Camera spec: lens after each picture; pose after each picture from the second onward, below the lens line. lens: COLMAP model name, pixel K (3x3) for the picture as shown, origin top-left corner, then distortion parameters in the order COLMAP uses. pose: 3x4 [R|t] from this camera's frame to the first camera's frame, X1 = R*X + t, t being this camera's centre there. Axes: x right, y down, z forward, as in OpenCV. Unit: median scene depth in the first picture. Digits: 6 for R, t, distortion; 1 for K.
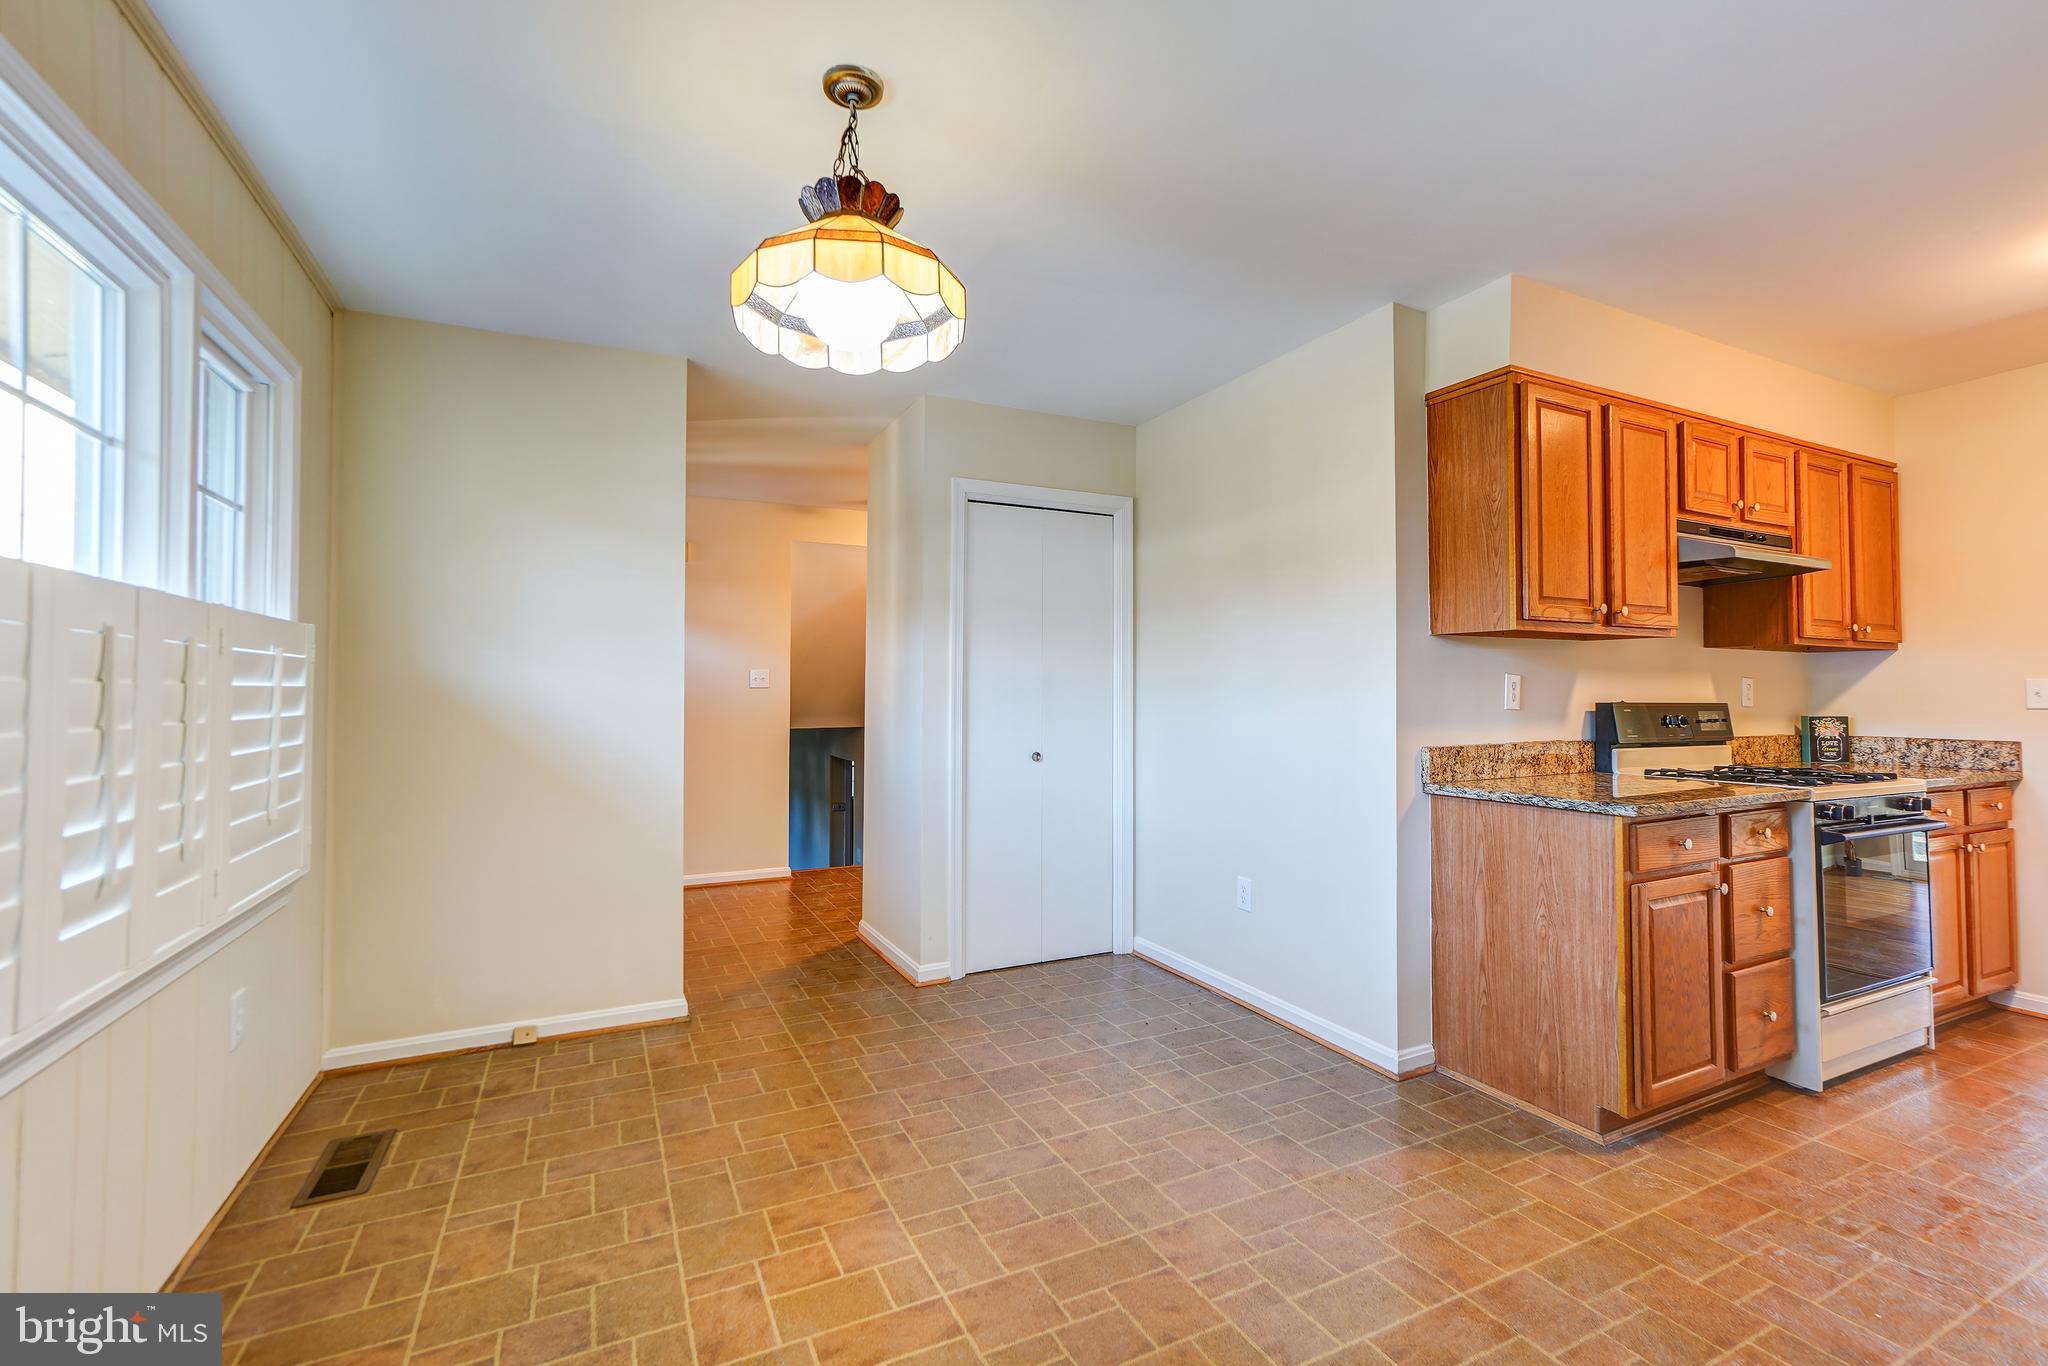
lens RADIAL K [[892.4, 0, 1034.4], [0, 892.4, 669.6], [0, 0, 1]] dist [-0.011486, 0.010475]
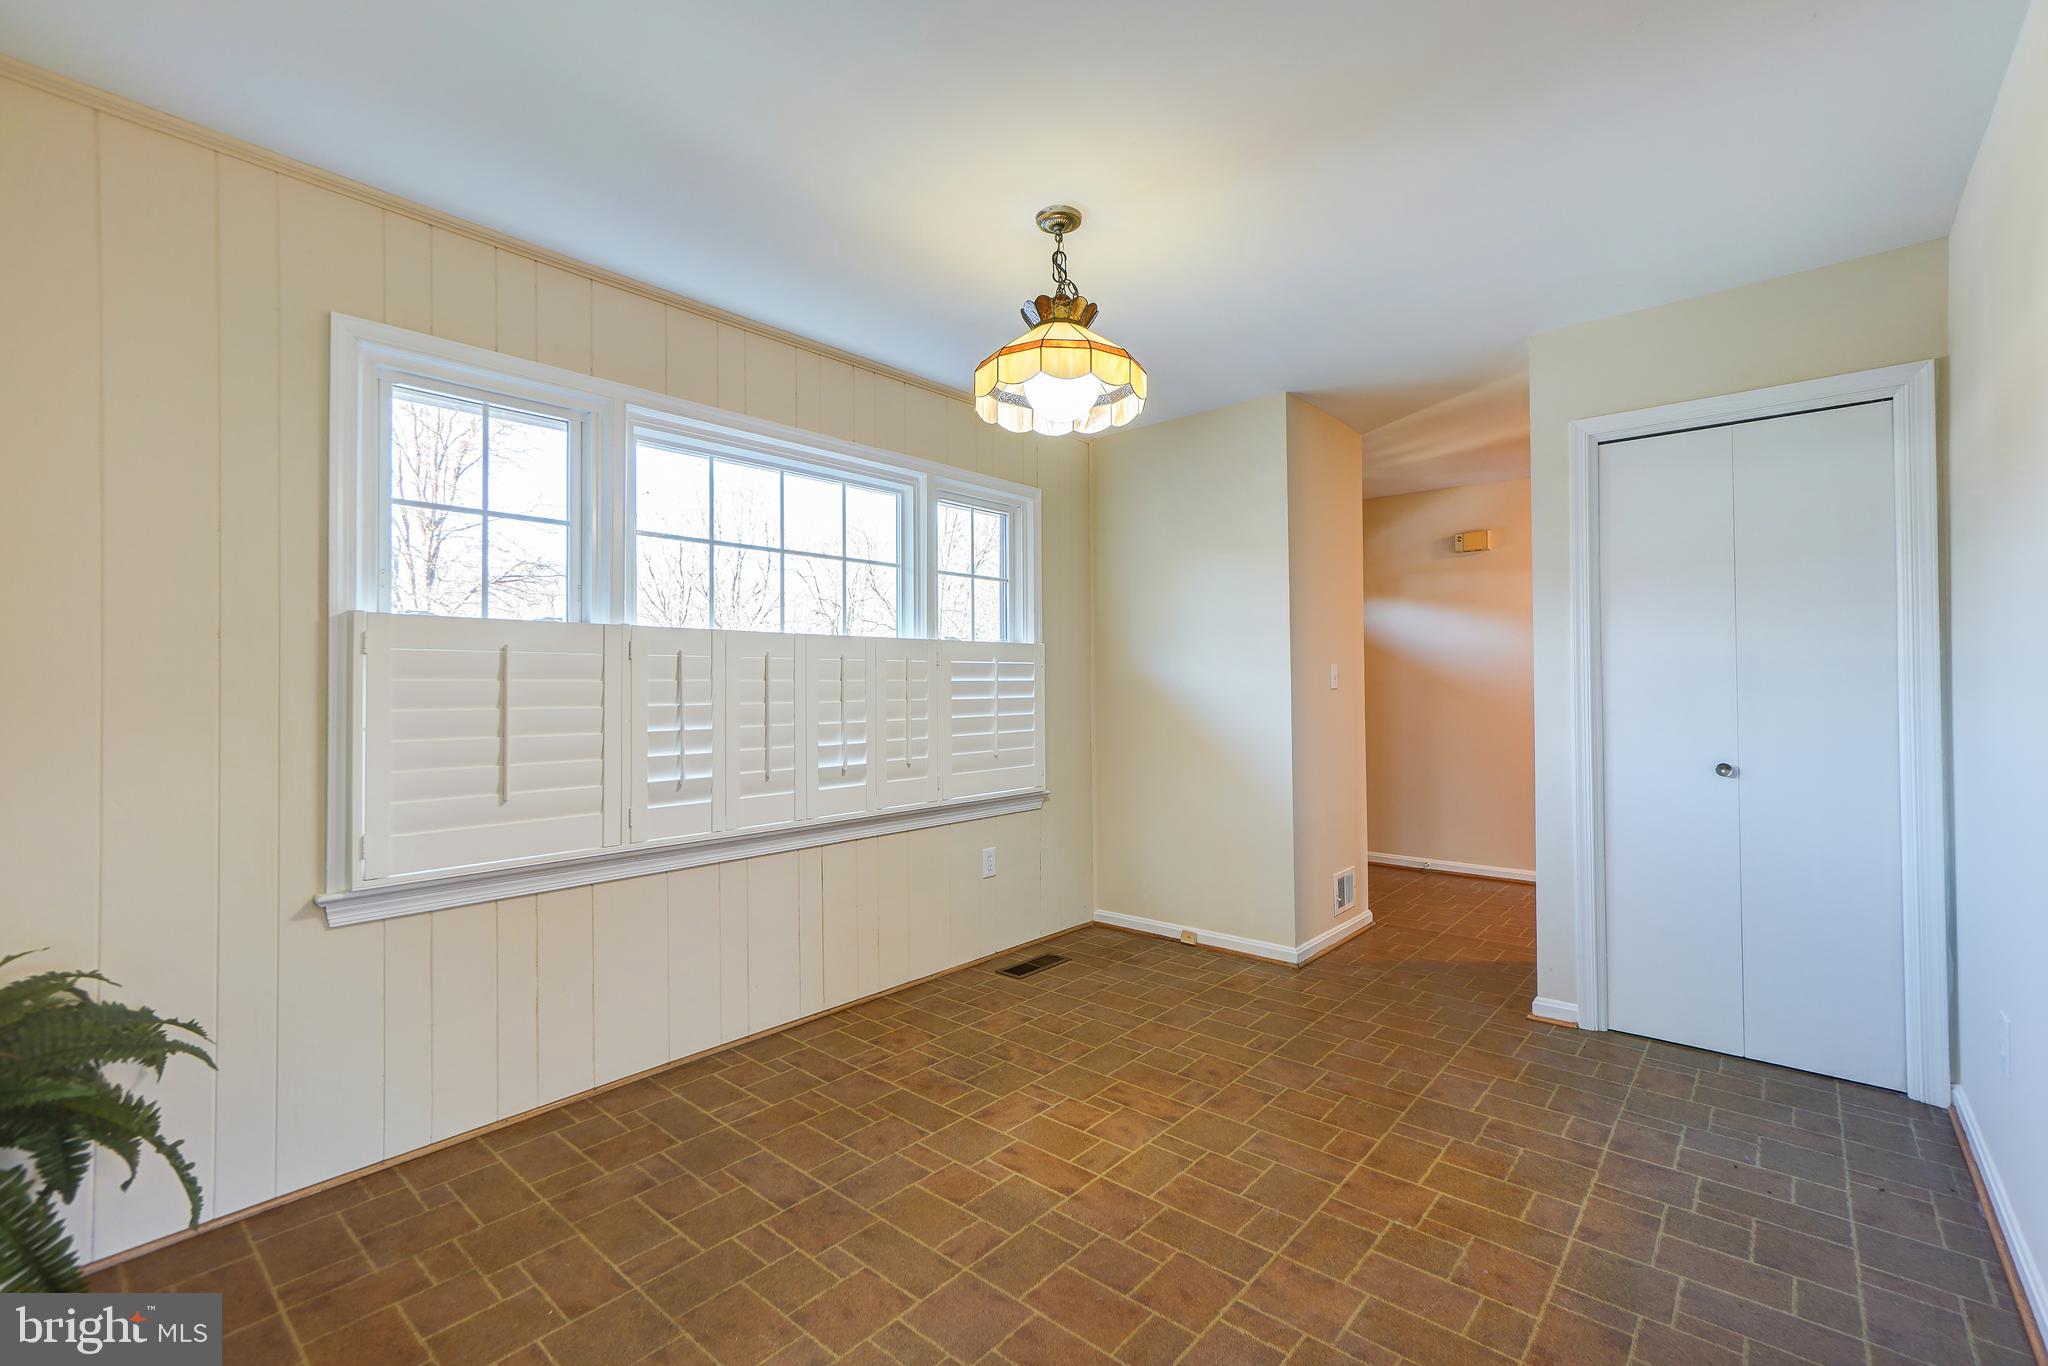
lens RADIAL K [[892.4, 0, 1034.4], [0, 892.4, 669.6], [0, 0, 1]] dist [-0.011486, 0.010475]
pose [[0.385755, -0.019783, -0.922389, 0.590178], [0.029439, 0.999525, -0.009125, 0.009904], [0.922132, -0.023634, 0.386154, 0.271337]]
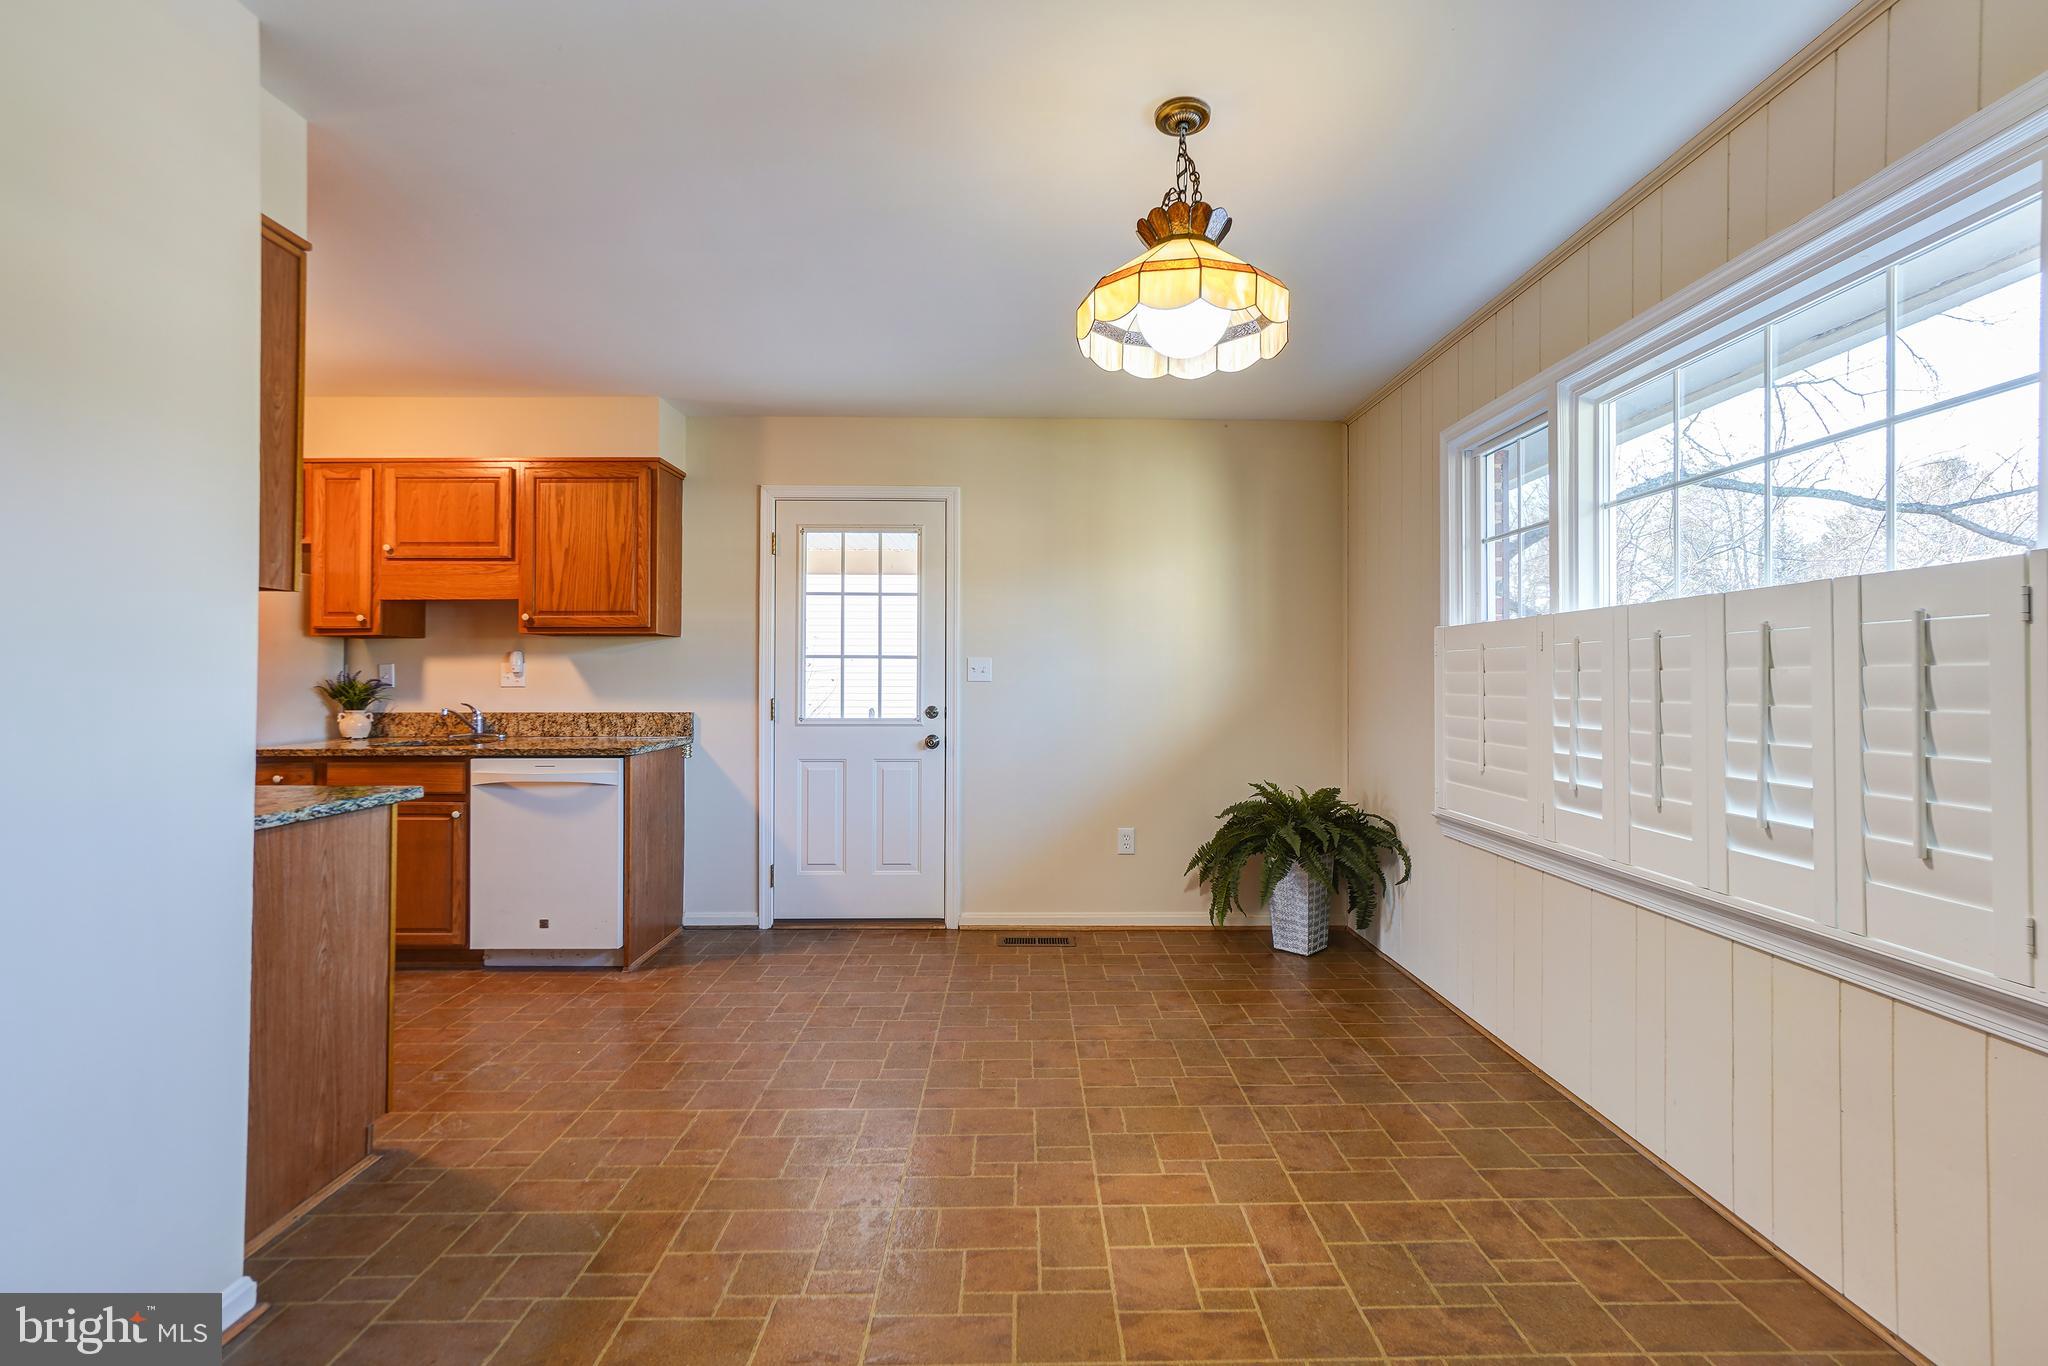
lens RADIAL K [[892.4, 0, 1034.4], [0, 892.4, 669.6], [0, 0, 1]] dist [-0.011486, 0.010475]
pose [[-0.899824, 0.003669, 0.436238, -0.308923], [-0.012644, 0.999325, -0.034484, 0.034299], [-0.436070, -0.036545, -0.899171, 1.226933]]
